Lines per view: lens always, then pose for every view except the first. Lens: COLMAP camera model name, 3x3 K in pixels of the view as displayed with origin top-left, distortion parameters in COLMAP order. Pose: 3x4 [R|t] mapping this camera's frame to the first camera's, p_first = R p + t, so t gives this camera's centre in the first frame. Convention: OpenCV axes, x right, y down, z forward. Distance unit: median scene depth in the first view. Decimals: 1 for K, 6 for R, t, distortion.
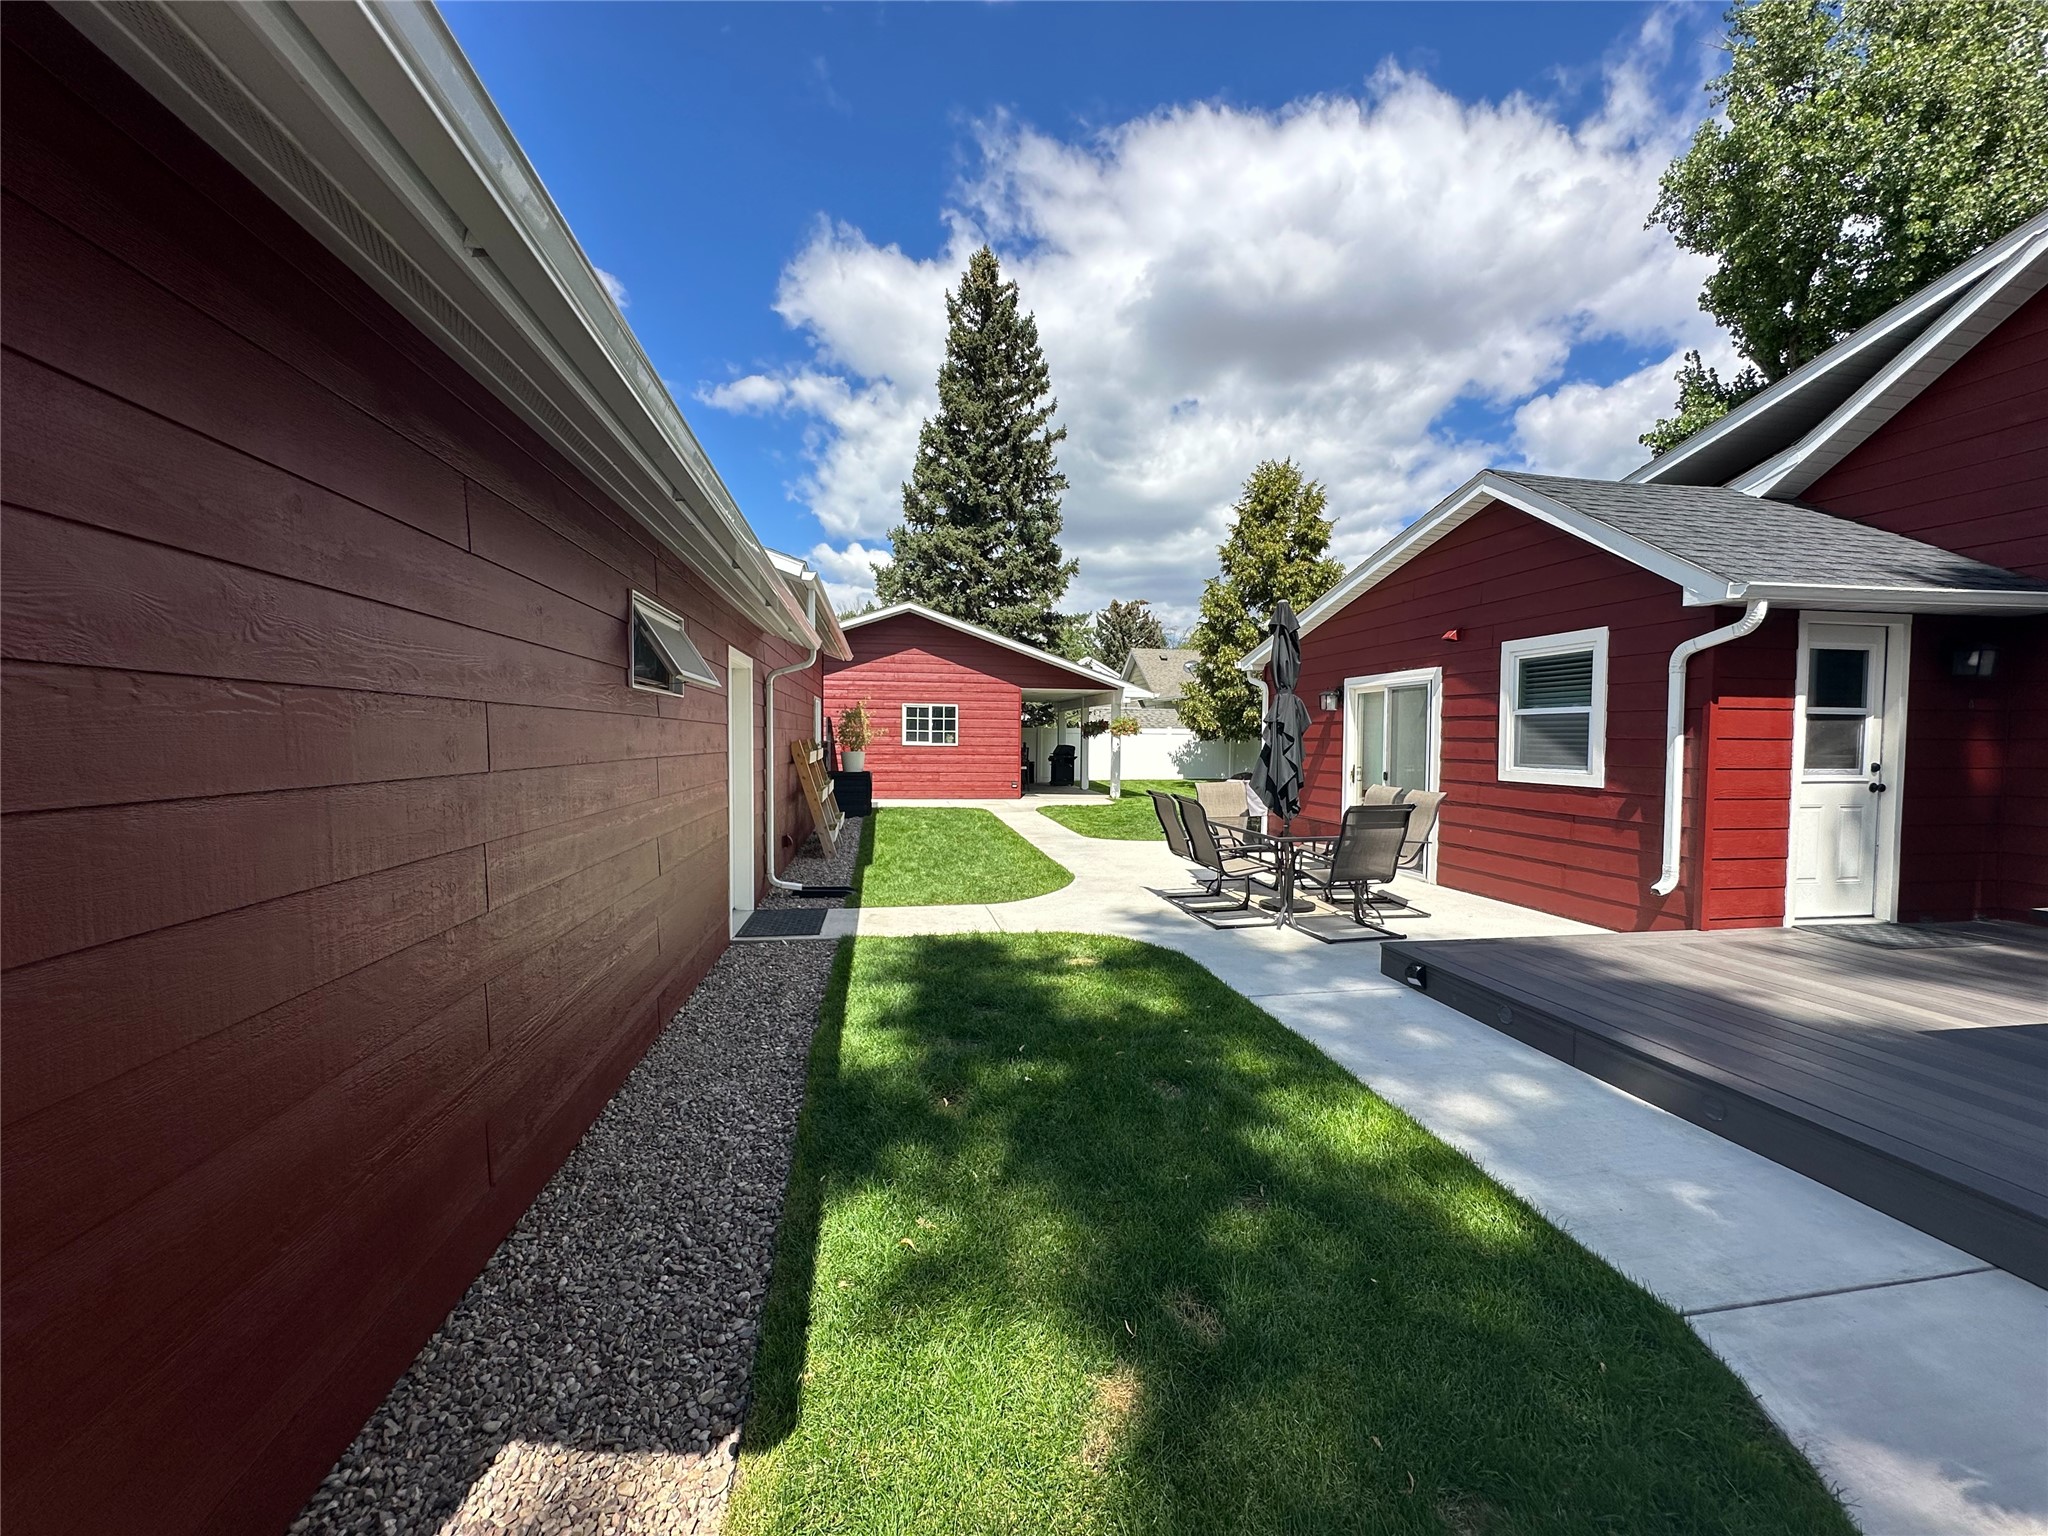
lens RADIAL K [[822.1, 0, 1030.4], [0, 822.1, 754.7], [0, 0, 1]] dist [-0.002132, -0.000283]
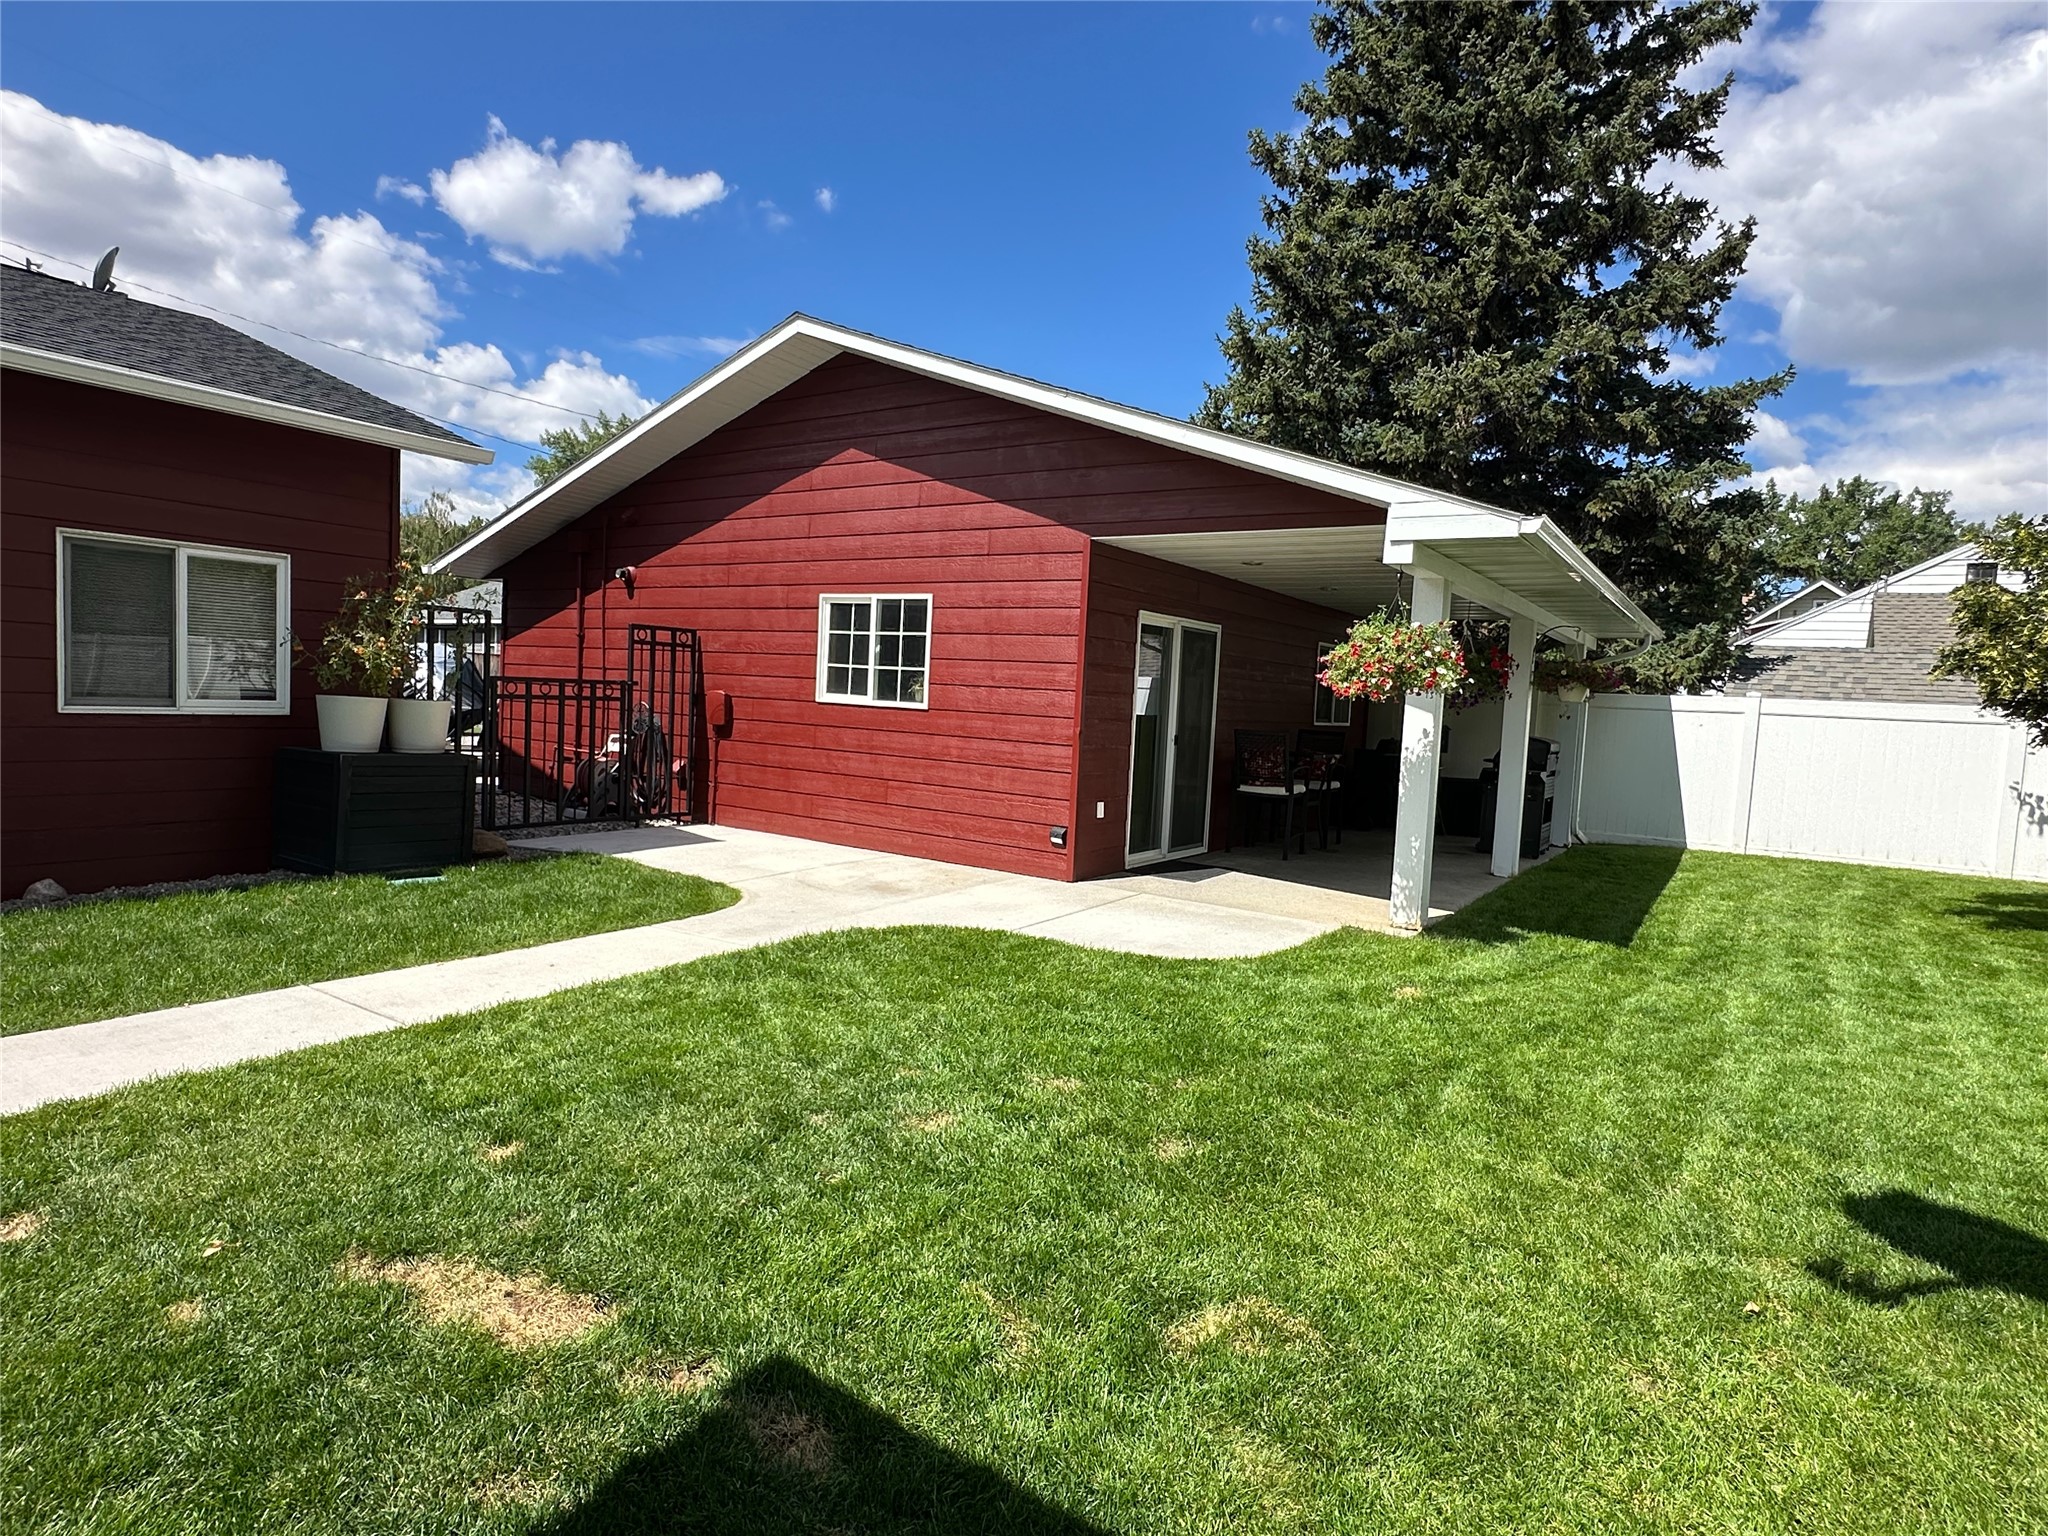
lens RADIAL K [[1115.1, 0, 1024.0], [0, 1115.1, 768.0], [0, 0, 1]] dist [-0.000874, 0.000138]
pose [[0.719595, 0.070676, -0.690788, 0.280588], [-0.057903, 0.997450, 0.041733, -0.008040], [0.691976, 0.009968, 0.721852, 0.682519]]
